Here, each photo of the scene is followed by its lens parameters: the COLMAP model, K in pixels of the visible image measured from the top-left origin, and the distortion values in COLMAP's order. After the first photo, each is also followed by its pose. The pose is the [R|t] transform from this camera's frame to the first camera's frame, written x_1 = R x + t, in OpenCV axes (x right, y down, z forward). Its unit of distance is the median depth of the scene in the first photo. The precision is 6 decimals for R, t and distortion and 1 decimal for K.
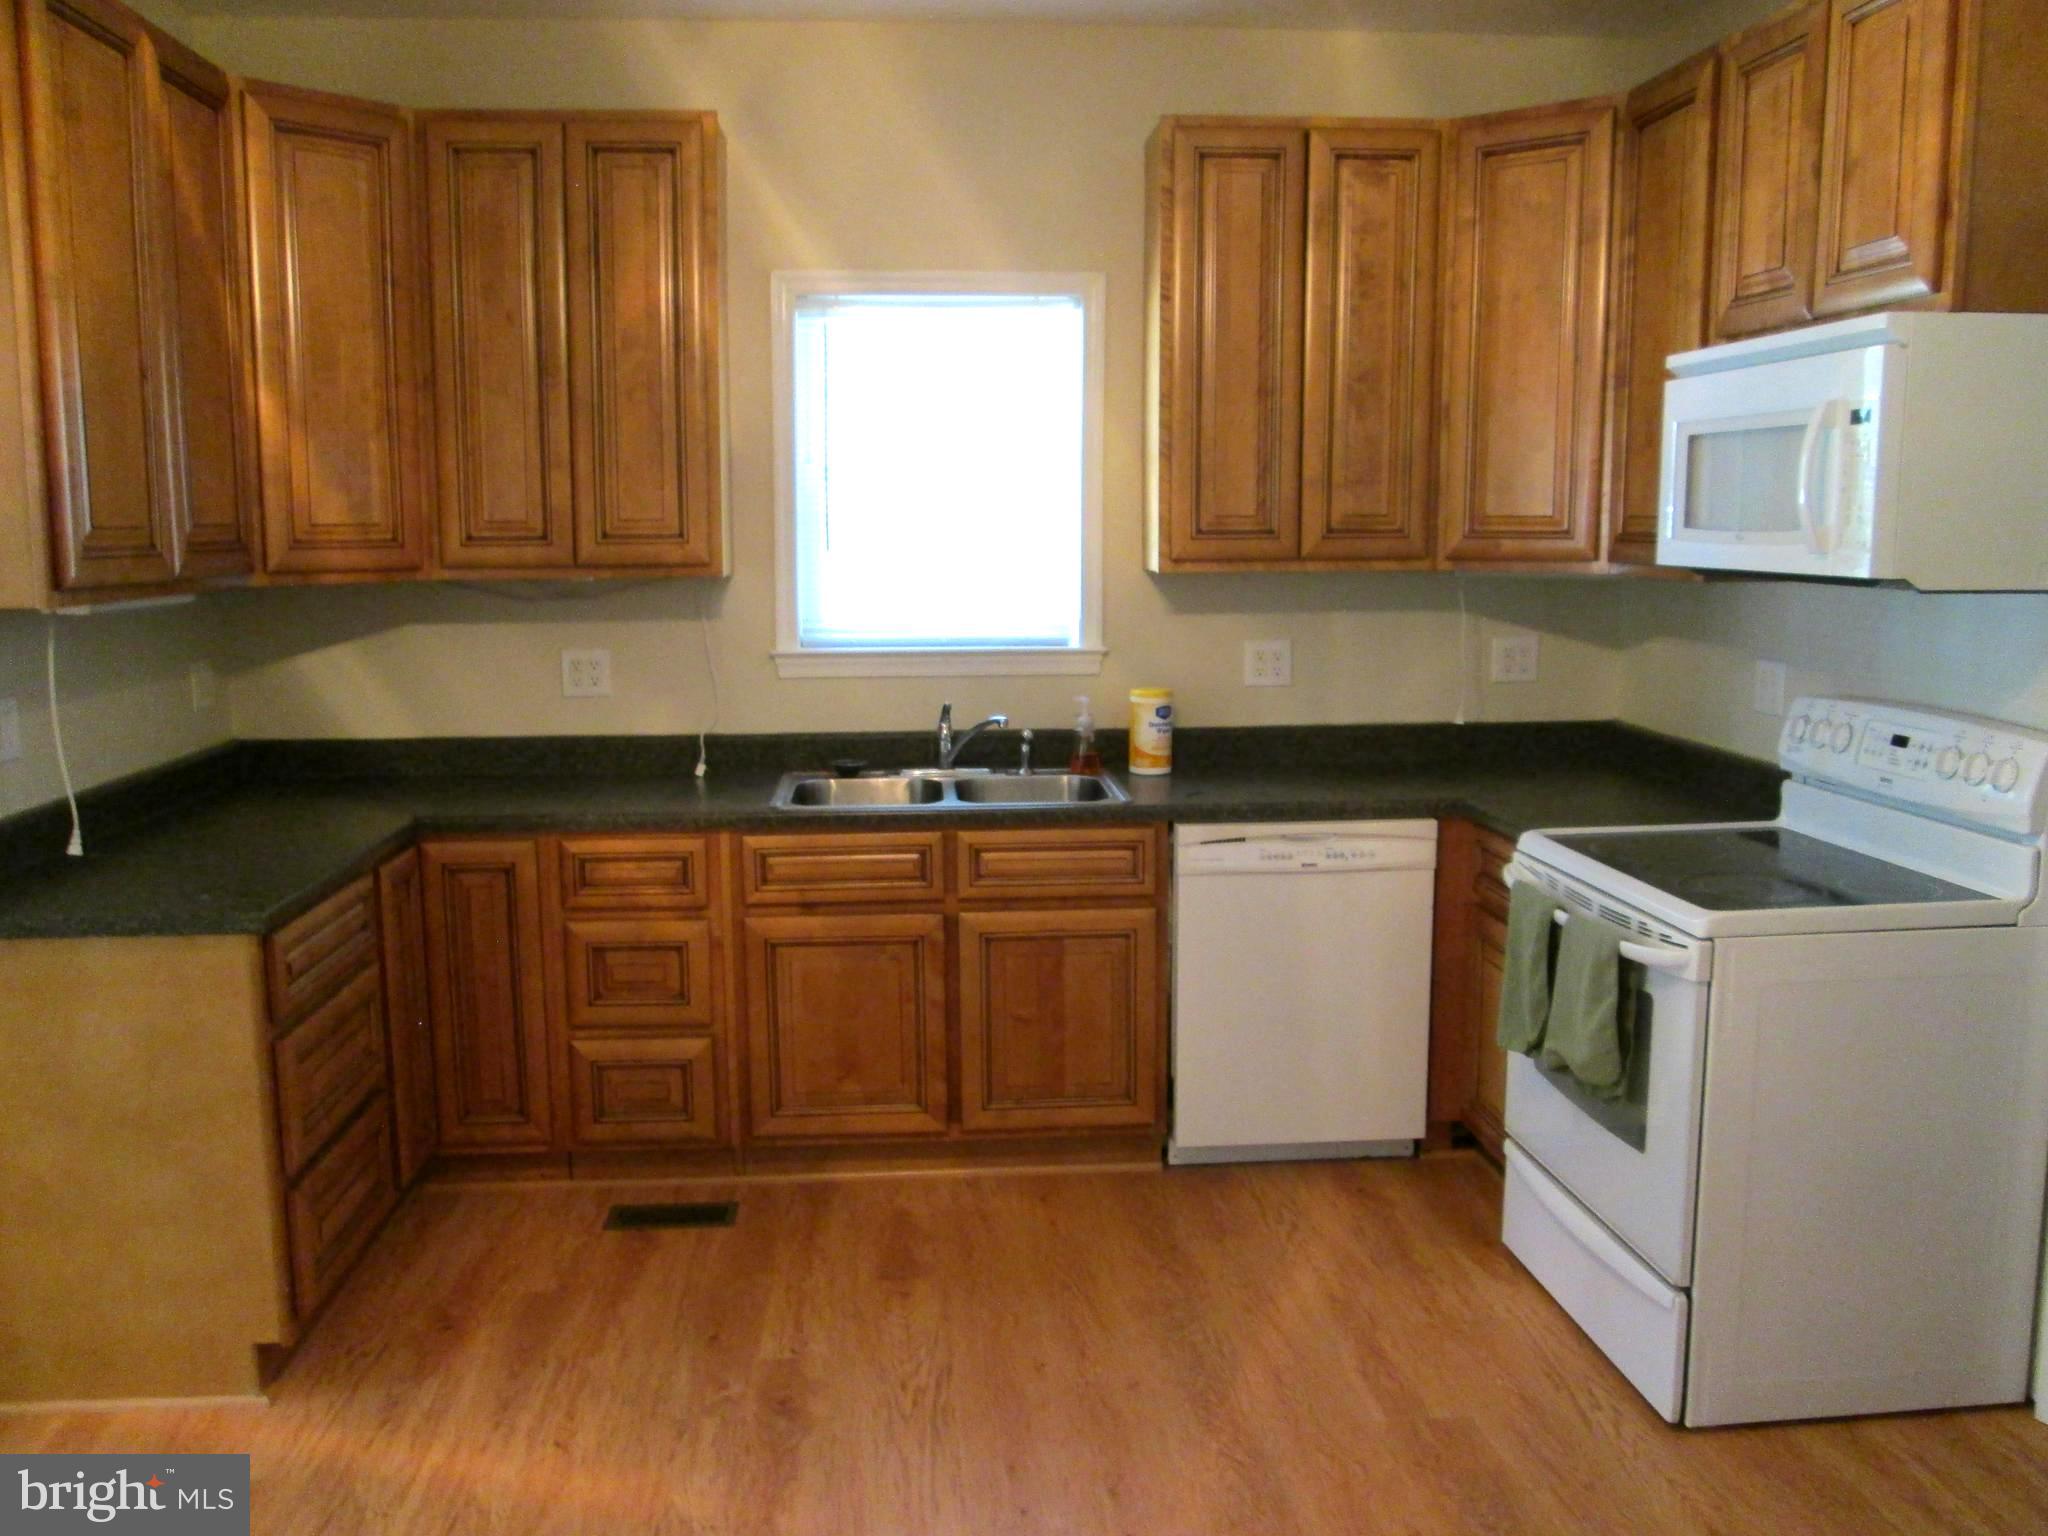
lens RADIAL K [[1662.2, 0, 1024.0], [0, 1662.2, 768.0], [0, 0, 1]] dist [-0.065651, 0.012881]
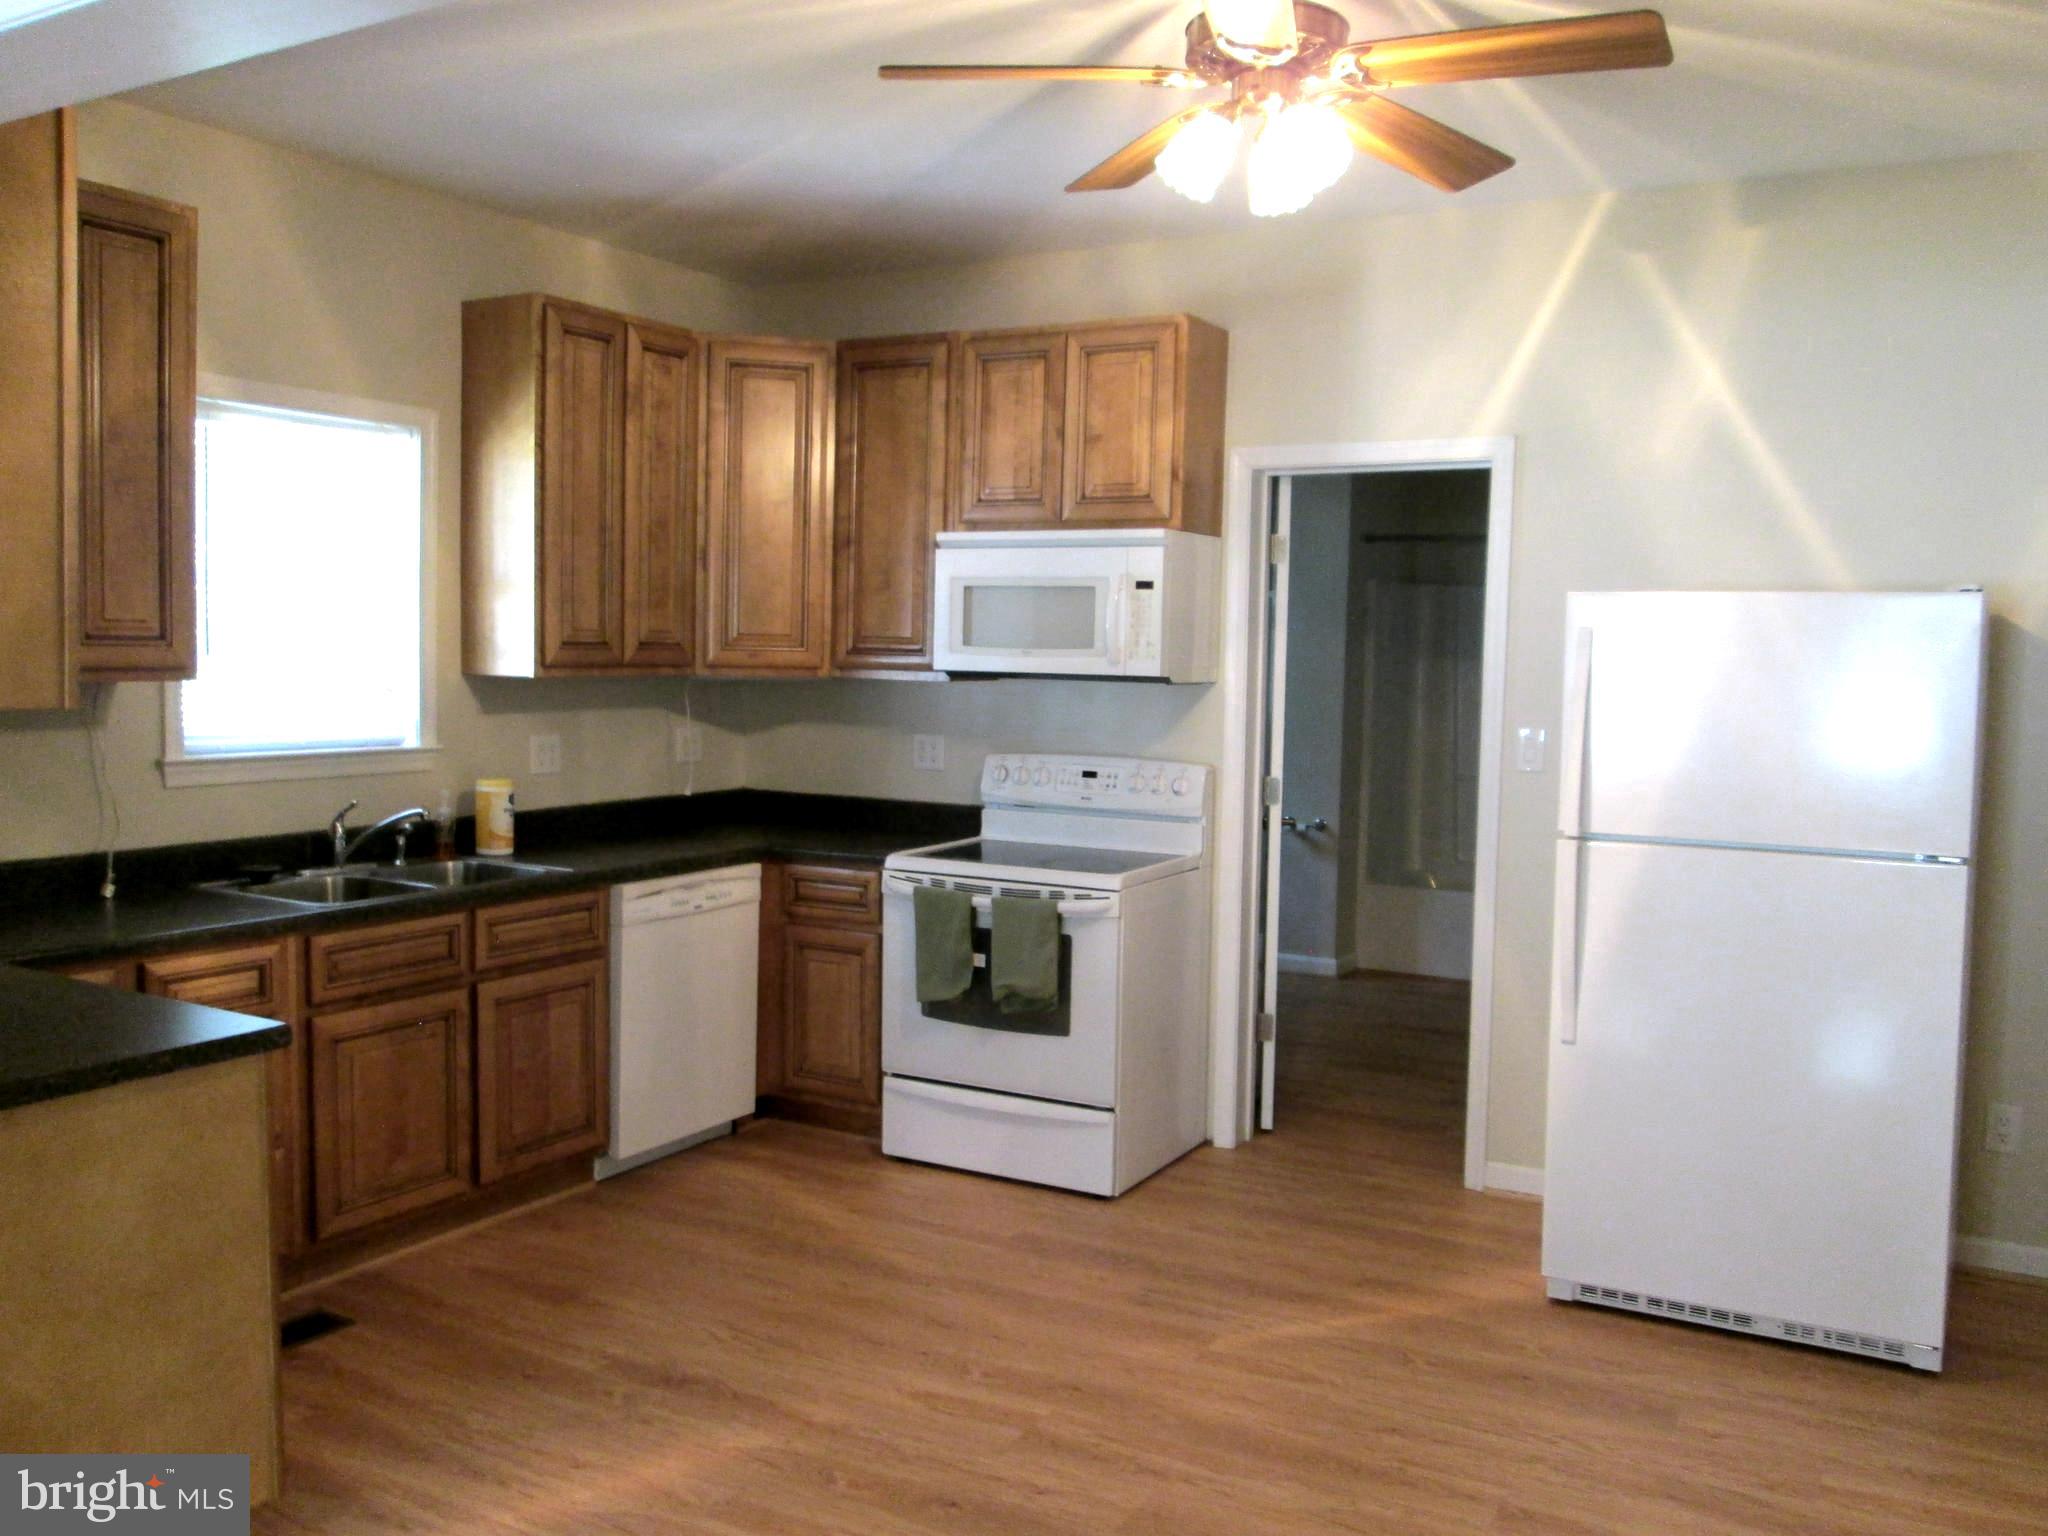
lens RADIAL K [[1662.2, 0, 1024.0], [0, 1662.2, 768.0], [0, 0, 1]] dist [-0.065651, 0.012881]
pose [[0.569523, -0.043388, 0.820830, -0.718154], [0.098407, 0.995023, -0.015683, -0.002530], [-0.816064, 0.089707, 0.570958, 0.068014]]
